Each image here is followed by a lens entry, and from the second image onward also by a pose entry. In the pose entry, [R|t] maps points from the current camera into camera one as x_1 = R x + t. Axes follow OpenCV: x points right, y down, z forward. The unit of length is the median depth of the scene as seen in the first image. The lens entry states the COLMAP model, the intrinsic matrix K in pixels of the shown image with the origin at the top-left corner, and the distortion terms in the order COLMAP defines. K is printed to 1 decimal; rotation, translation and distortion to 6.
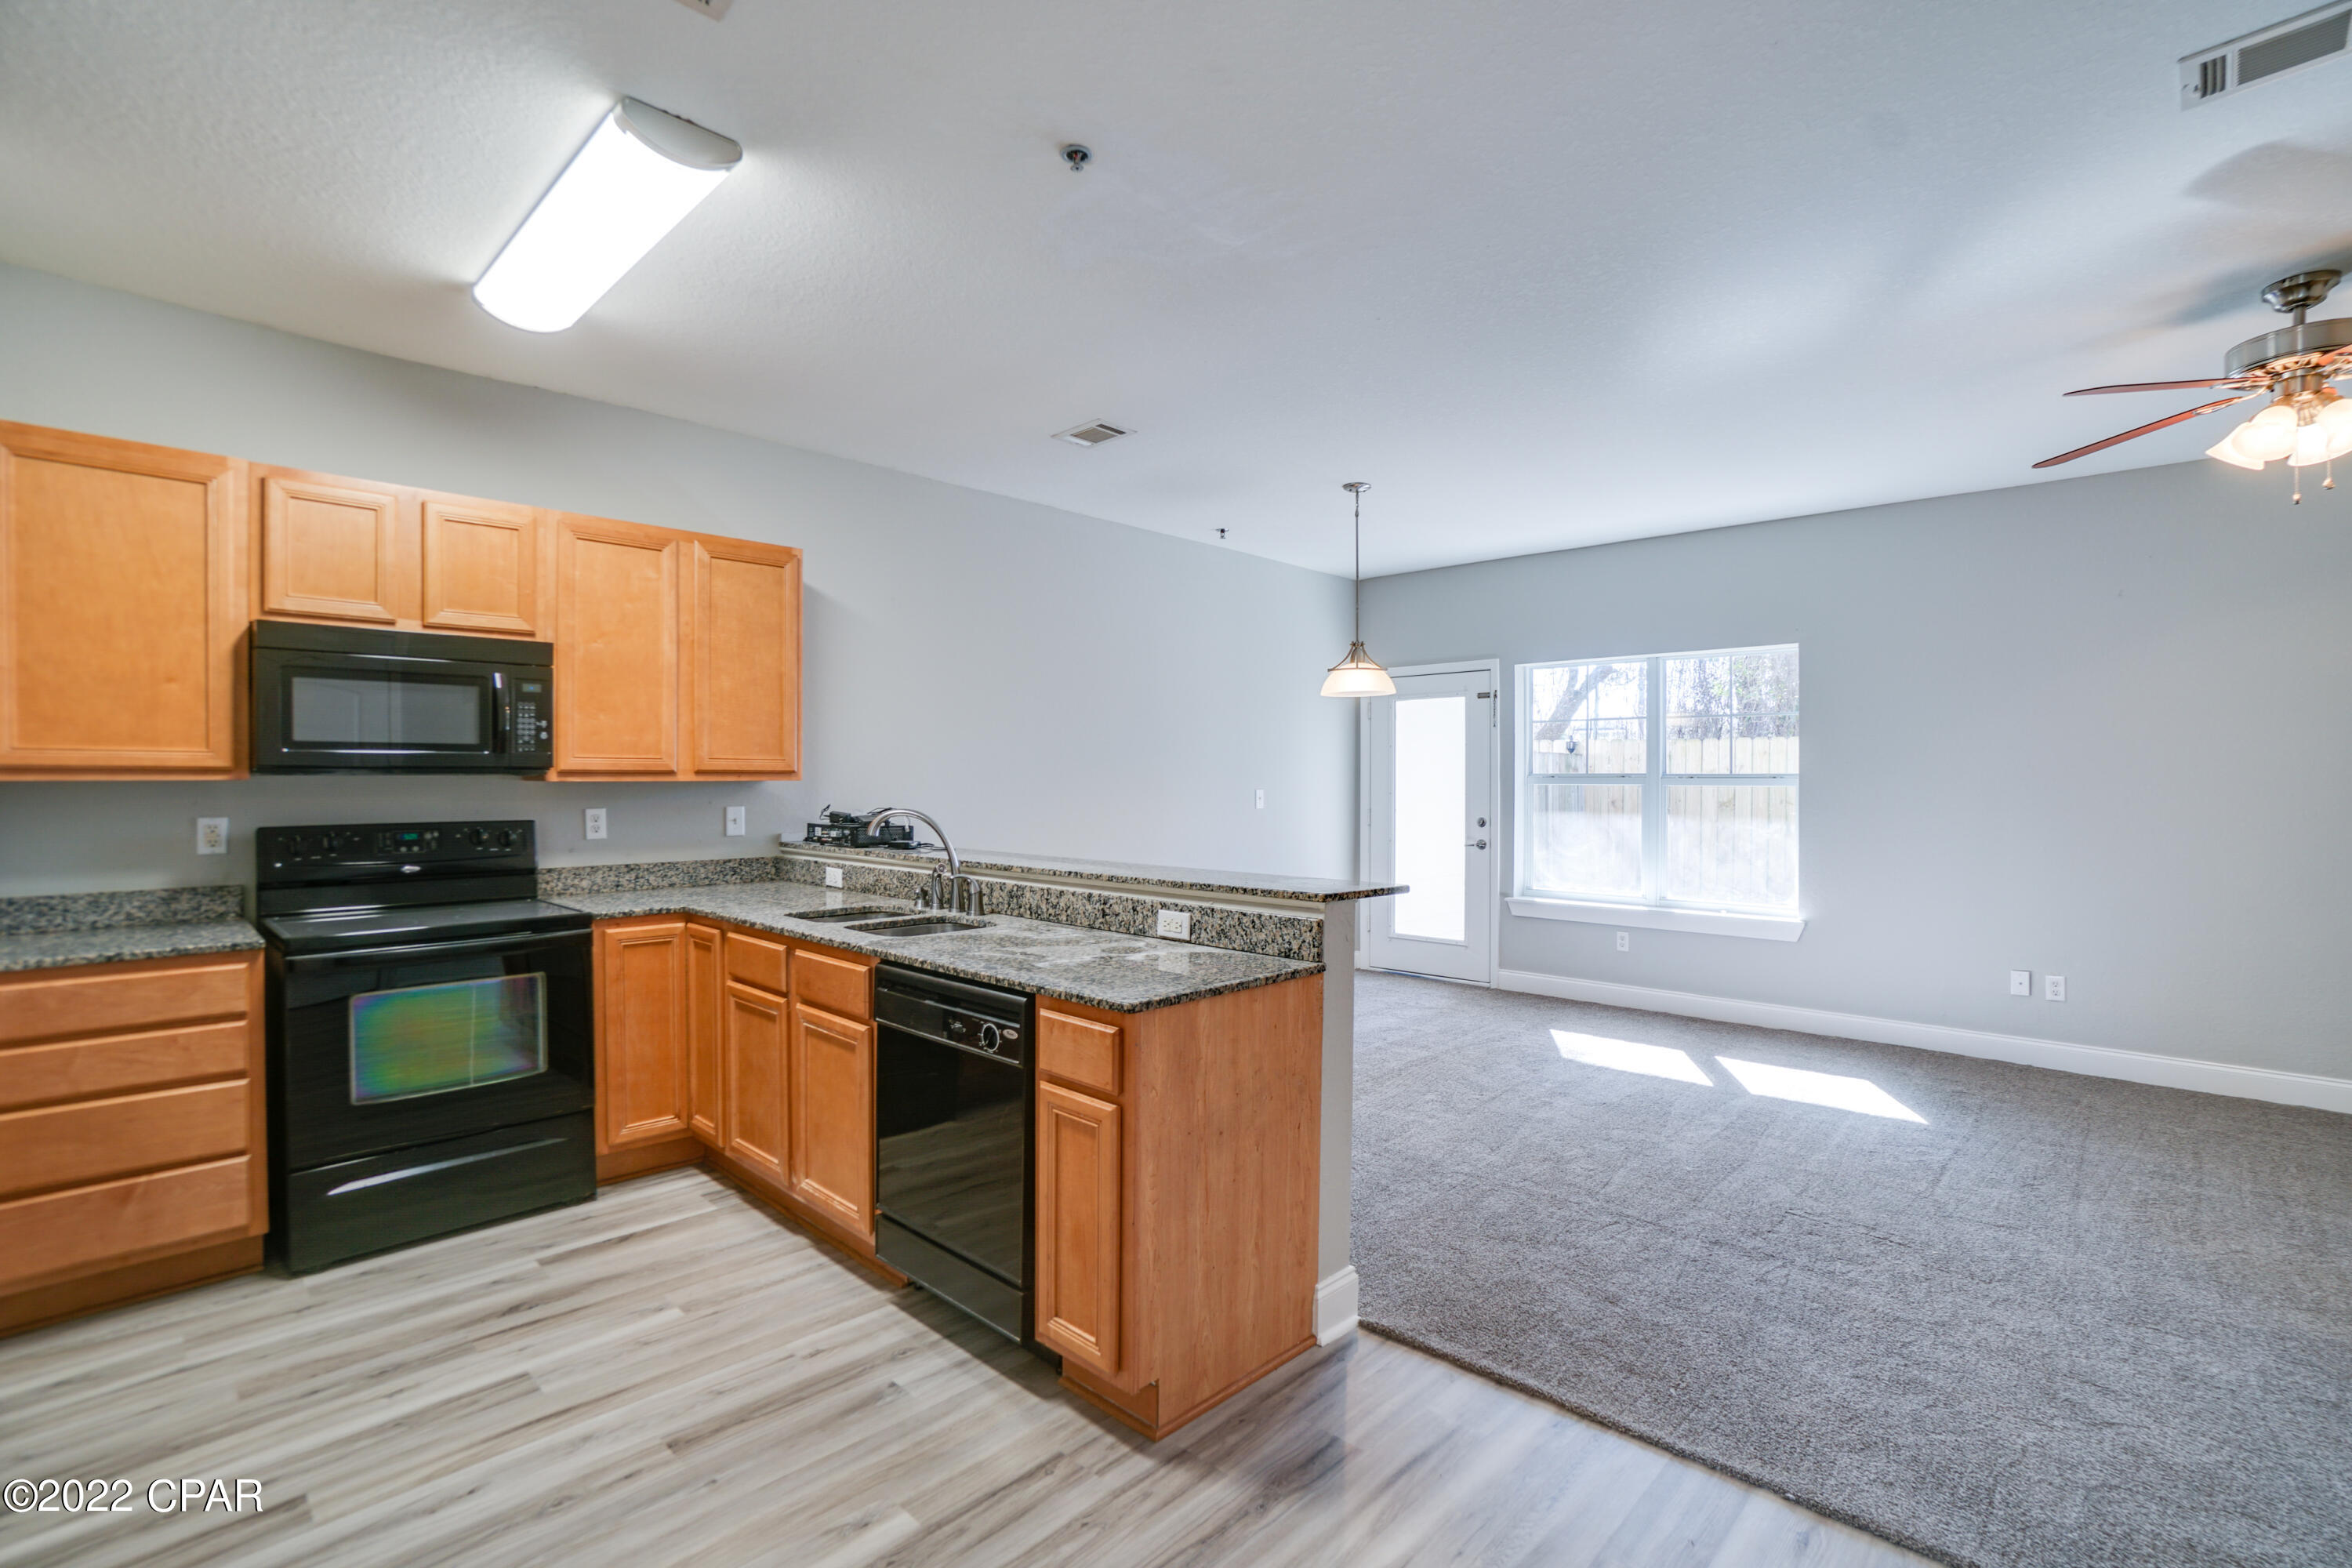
lens RADIAL K [[1061.2, 0, 1177.5], [0, 1061.2, 790.0], [0, 0, 1]] dist [-0.051568, 0.016005]
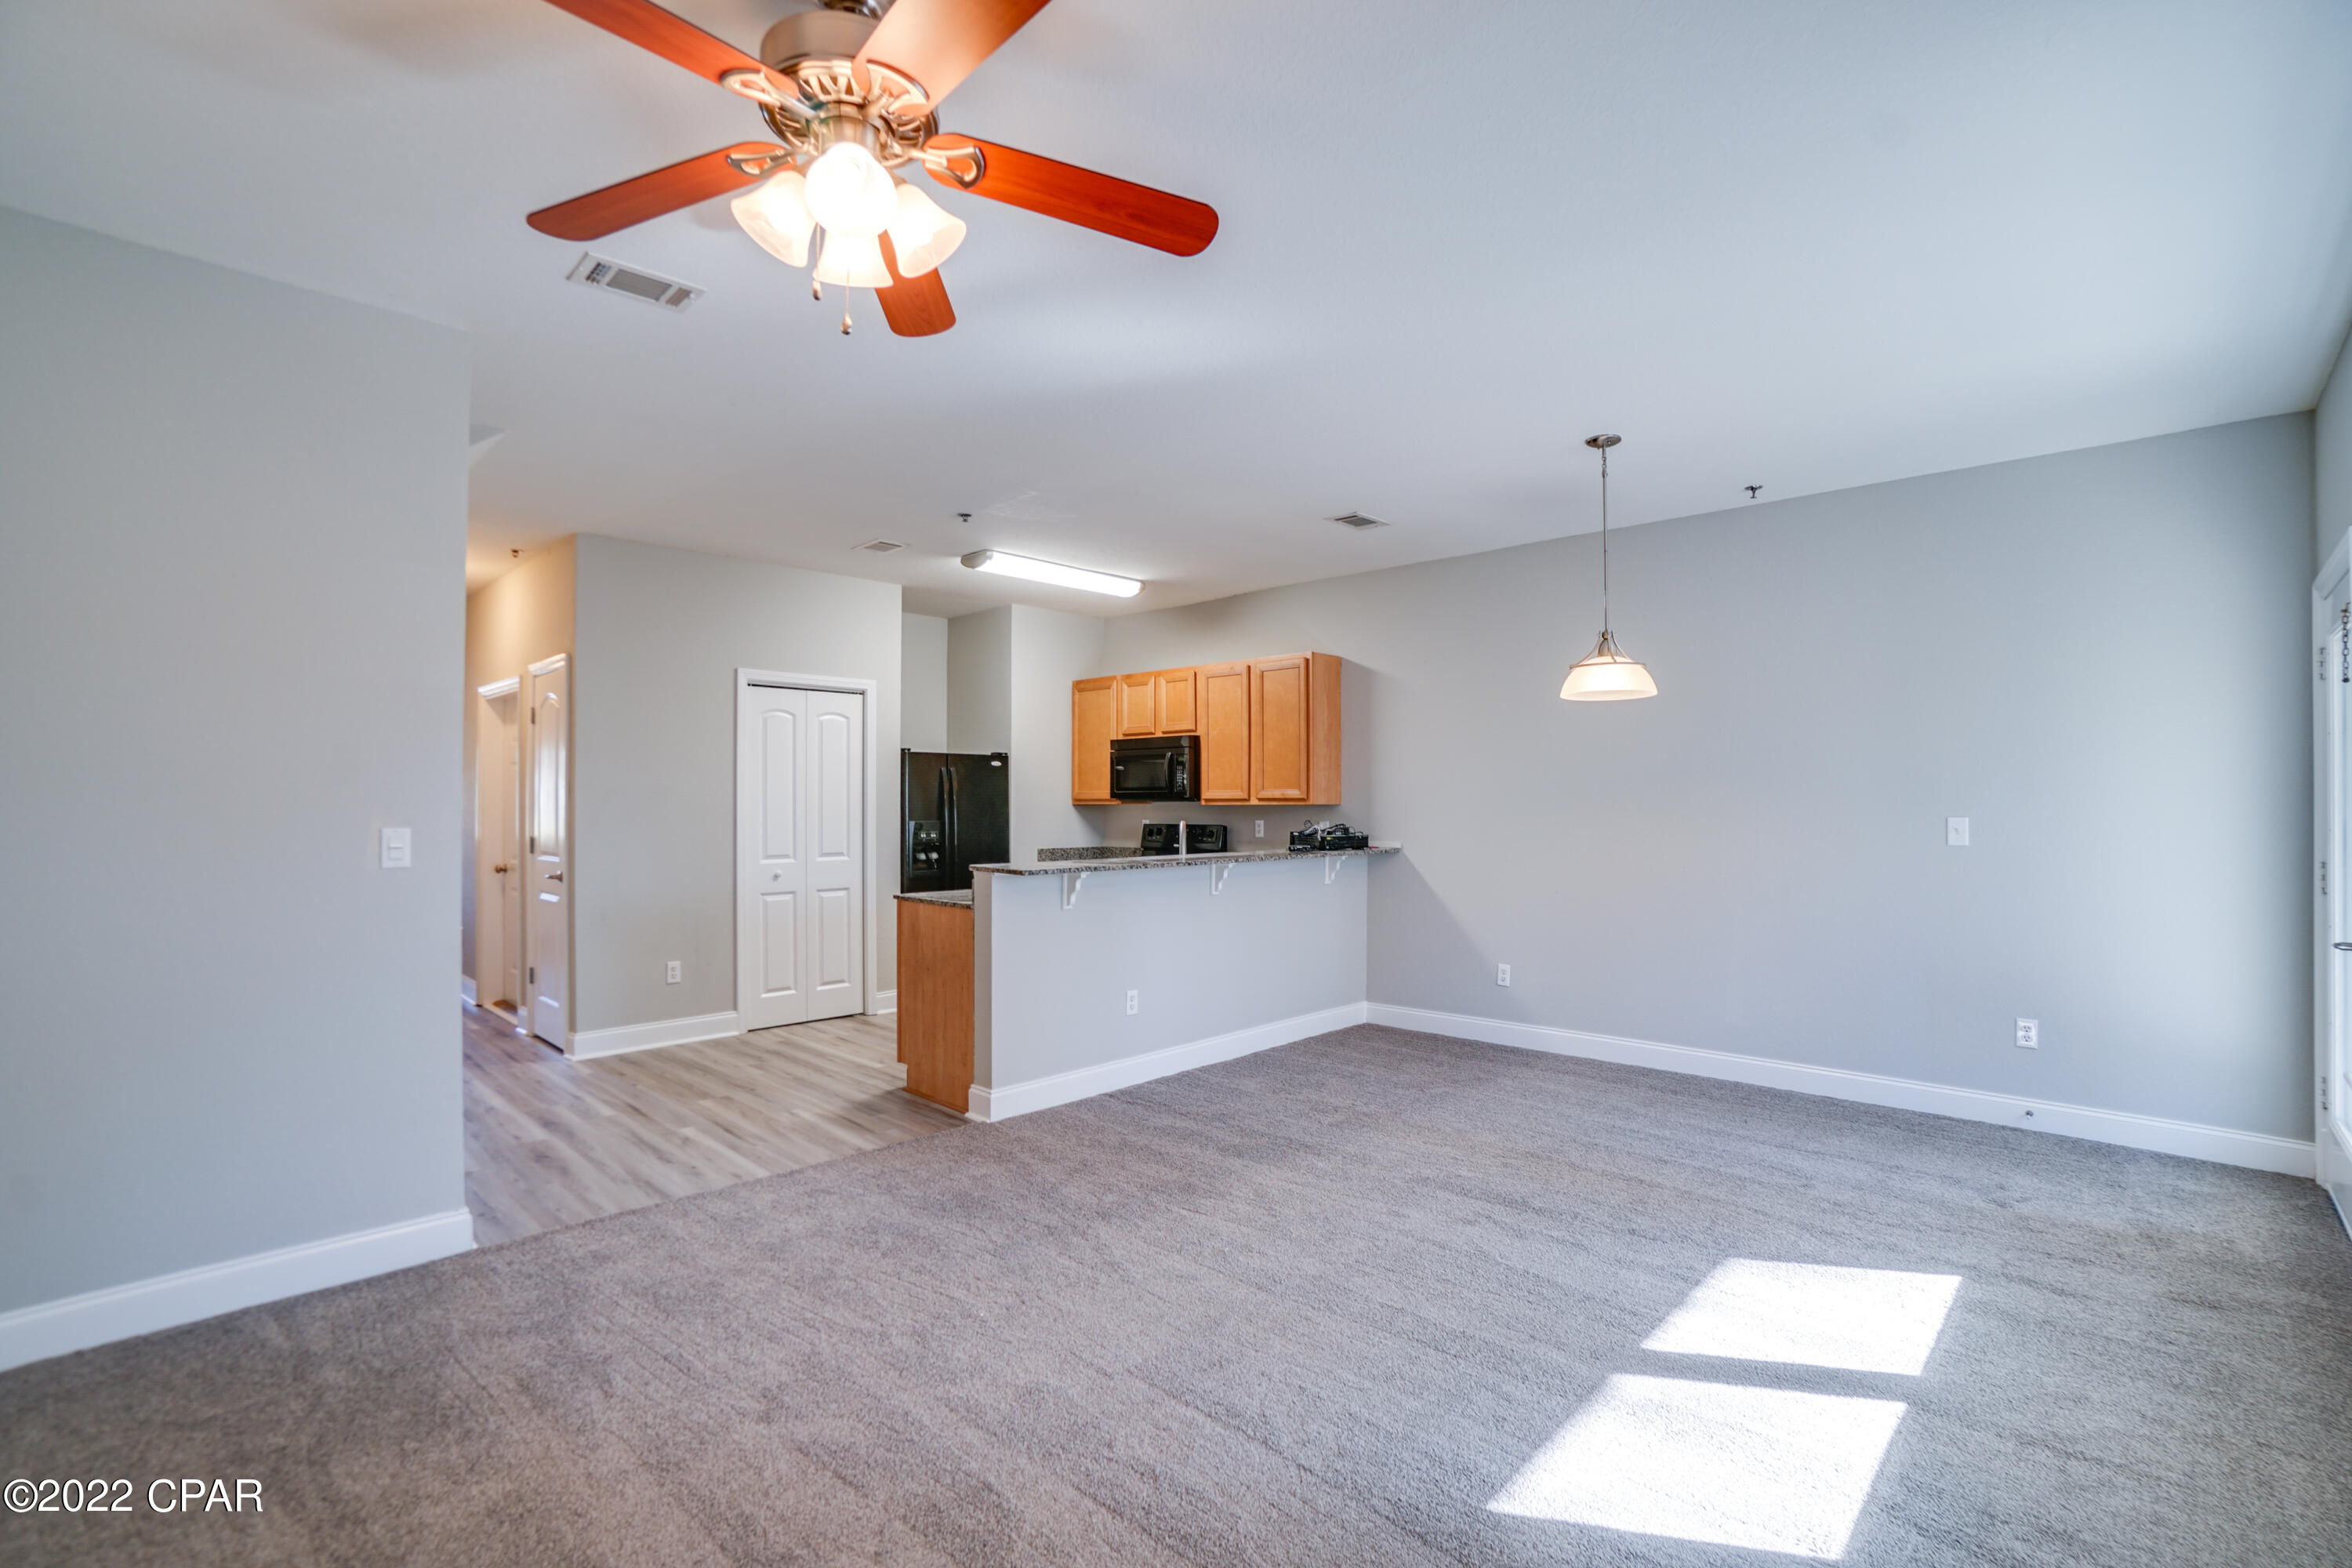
lens RADIAL K [[1061.2, 0, 1191.9], [0, 1061.2, 780.8], [0, 0, 1]] dist [-0.051568, 0.016005]
pose [[-0.003558, -0.023166, -0.999725, 1.330199], [-0.010719, 0.999675, -0.023127, -0.005407], [0.999936, 0.010634, -0.003805, 0.941780]]
